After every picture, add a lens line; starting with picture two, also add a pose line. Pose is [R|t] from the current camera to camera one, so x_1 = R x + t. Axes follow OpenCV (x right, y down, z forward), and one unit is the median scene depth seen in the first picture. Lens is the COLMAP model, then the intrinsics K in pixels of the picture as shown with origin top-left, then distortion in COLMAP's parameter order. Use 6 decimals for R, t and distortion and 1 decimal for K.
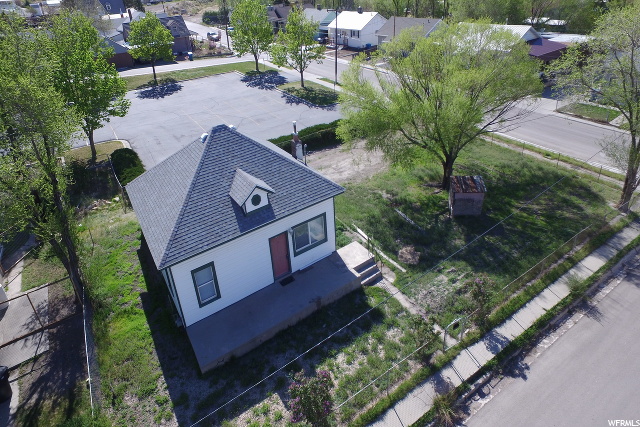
lens RADIAL K [[368.8, 0, 341.1], [0, 368.8, 149.4], [0, 0, 1]] dist [0.001569, 0.000826]
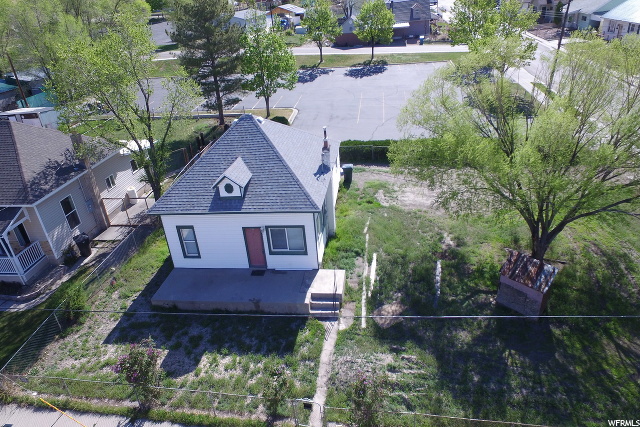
lens RADIAL K [[395.7, 0, 327.1], [0, 395.7, 158.8], [0, 0, 1]] dist [-0.002344, 0.000224]
pose [[0.742274, 0.268497, -0.613954, 0.551494], [-0.240219, 0.961940, 0.130253, -0.126991], [0.625559, 0.050800, 0.778521, 0.240750]]
